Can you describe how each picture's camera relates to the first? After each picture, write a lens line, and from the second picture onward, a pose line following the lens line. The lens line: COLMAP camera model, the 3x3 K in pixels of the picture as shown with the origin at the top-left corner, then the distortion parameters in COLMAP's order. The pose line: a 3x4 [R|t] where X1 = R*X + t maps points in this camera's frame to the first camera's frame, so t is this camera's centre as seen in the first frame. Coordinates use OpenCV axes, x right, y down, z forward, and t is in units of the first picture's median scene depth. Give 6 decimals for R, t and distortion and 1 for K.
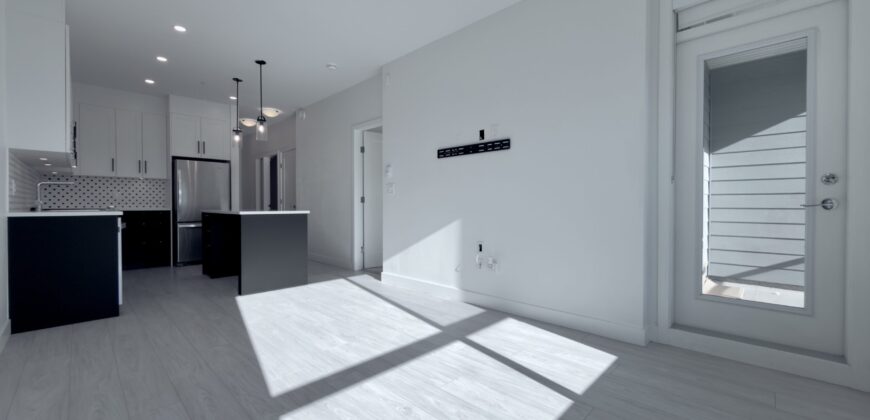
lens RADIAL K [[347.5, 0, 436.0], [0, 347.5, 210.9], [0, 0, 1]] dist [-0.002481, -0.000119]
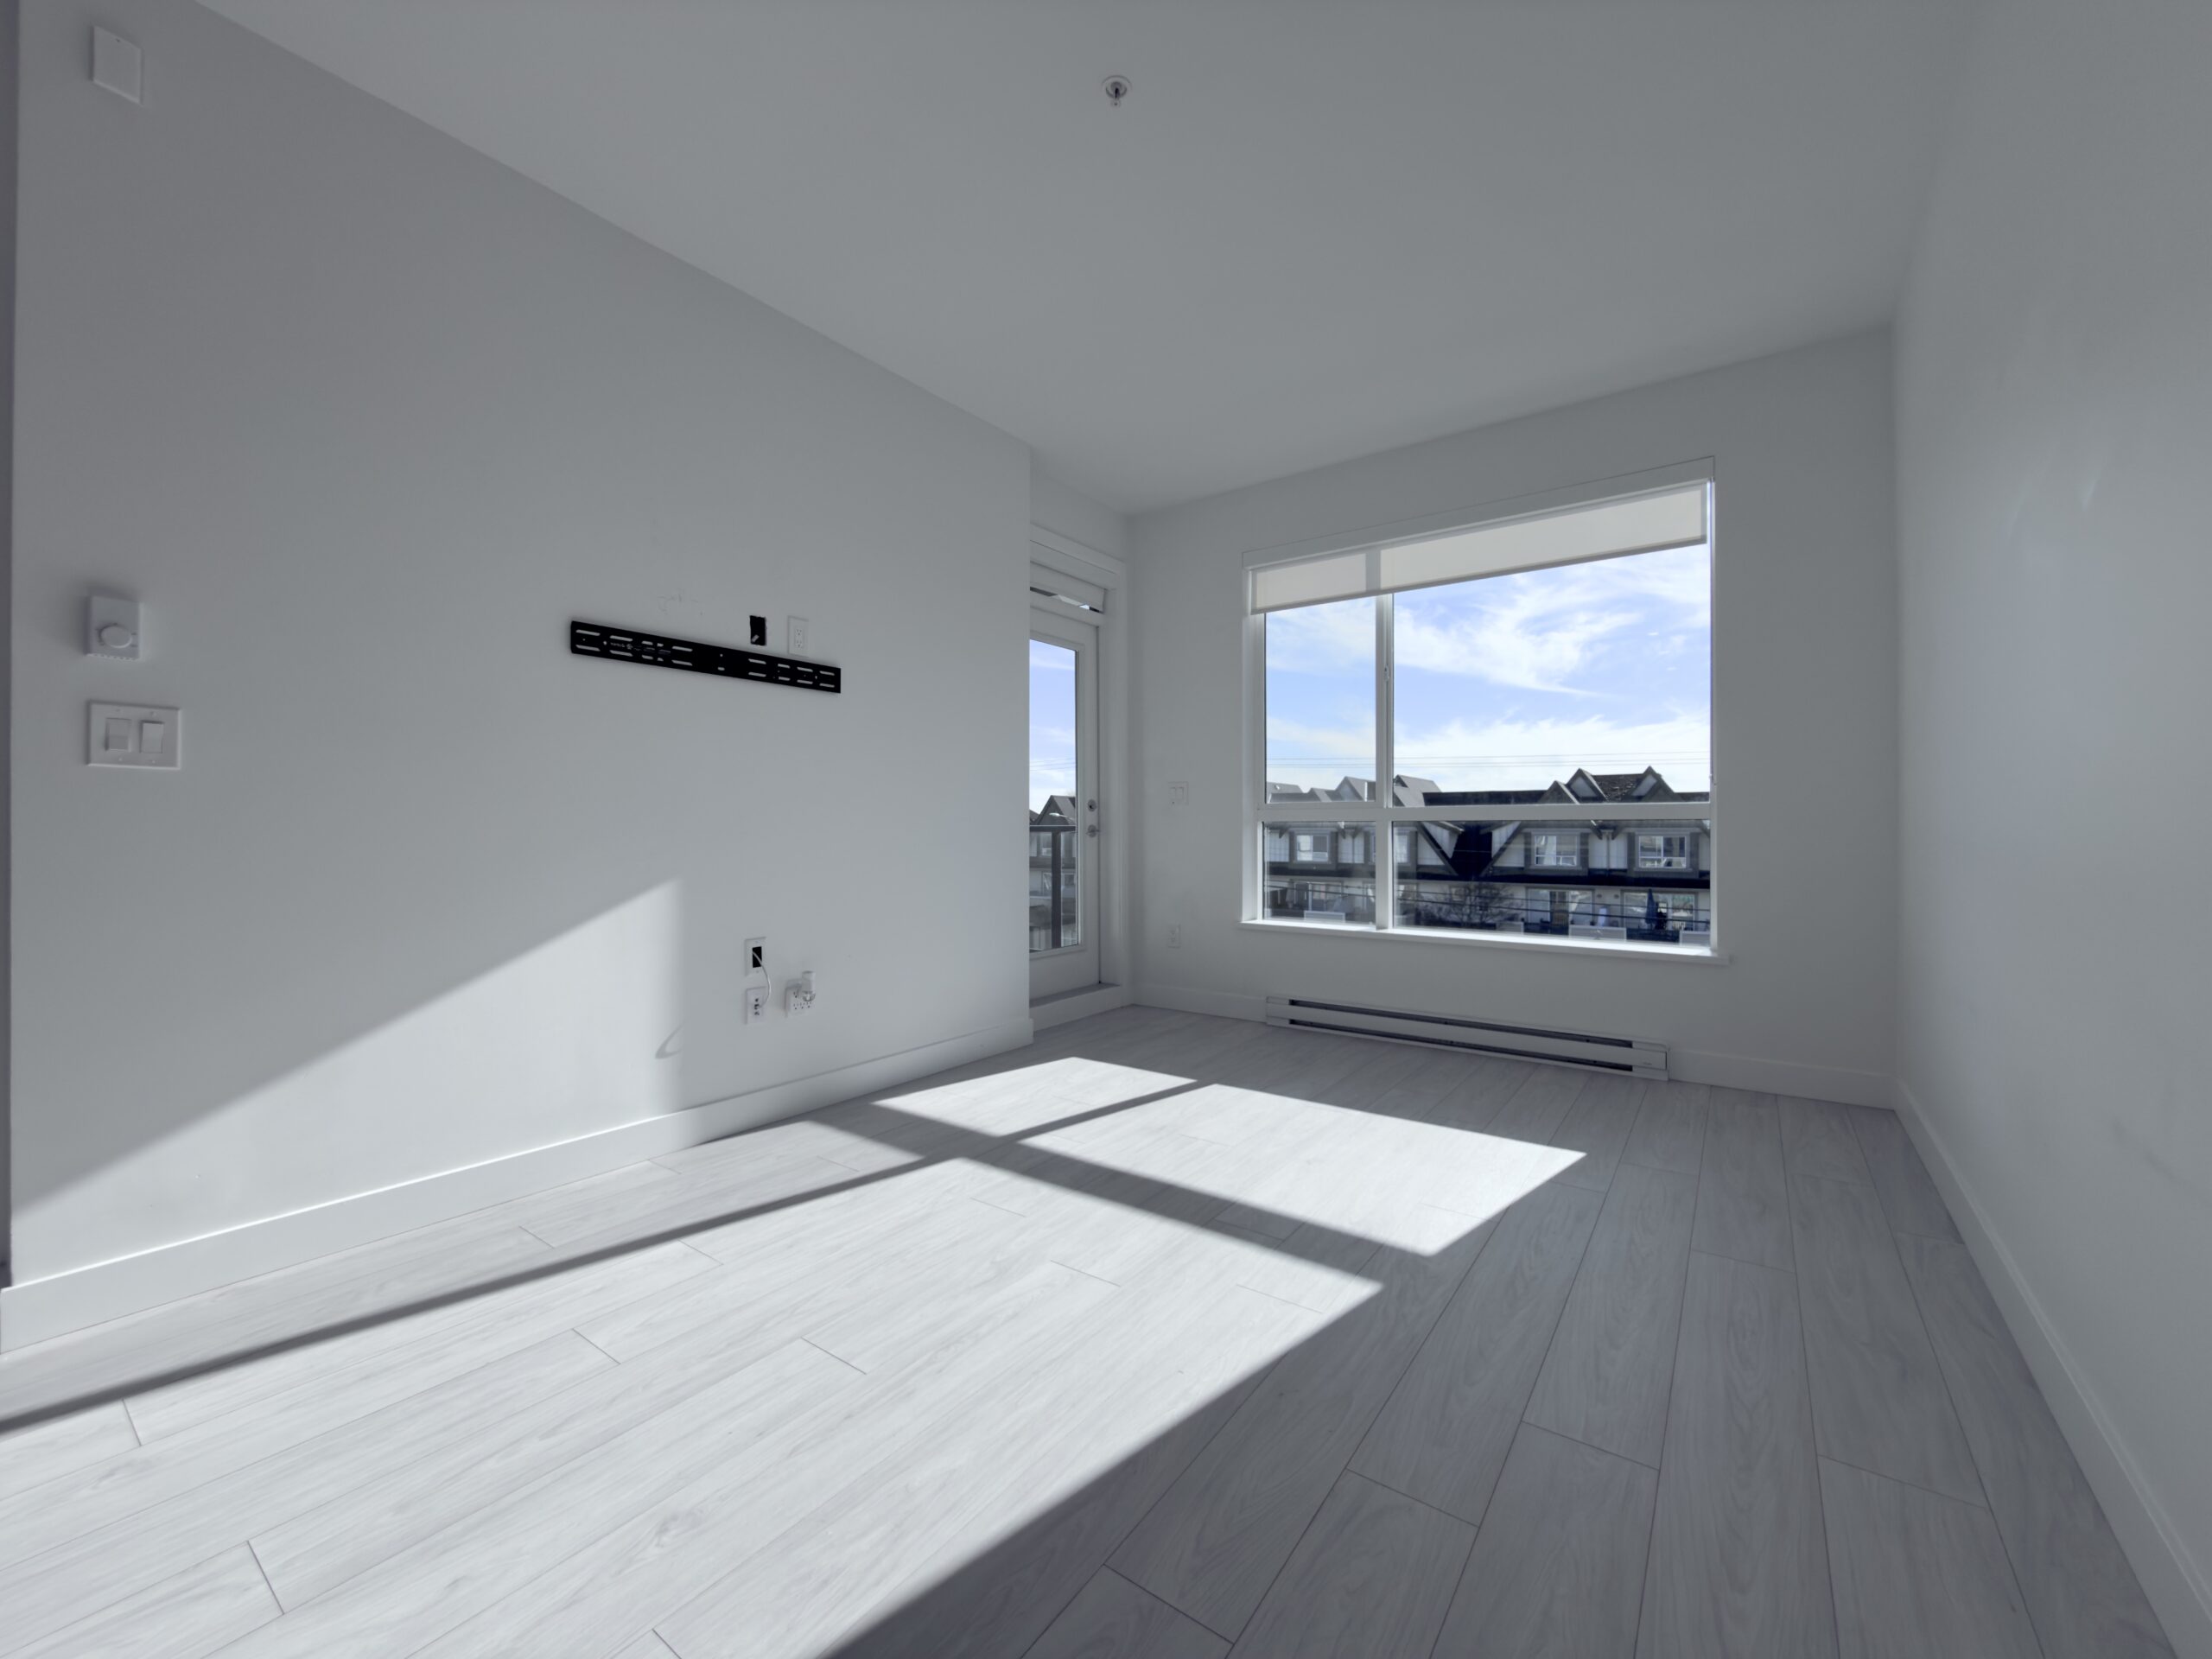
lens RADIAL K [[887.8, 0, 1102.9], [0, 887.8, 836.4], [0, 0, 1]] dist [0.003424, 0.000313]
pose [[-0.143485, -0.006505, 0.989631, -0.495967], [0.016438, 0.999825, 0.008955, -0.009579], [-0.989516, 0.017552, -0.143353, 0.491946]]
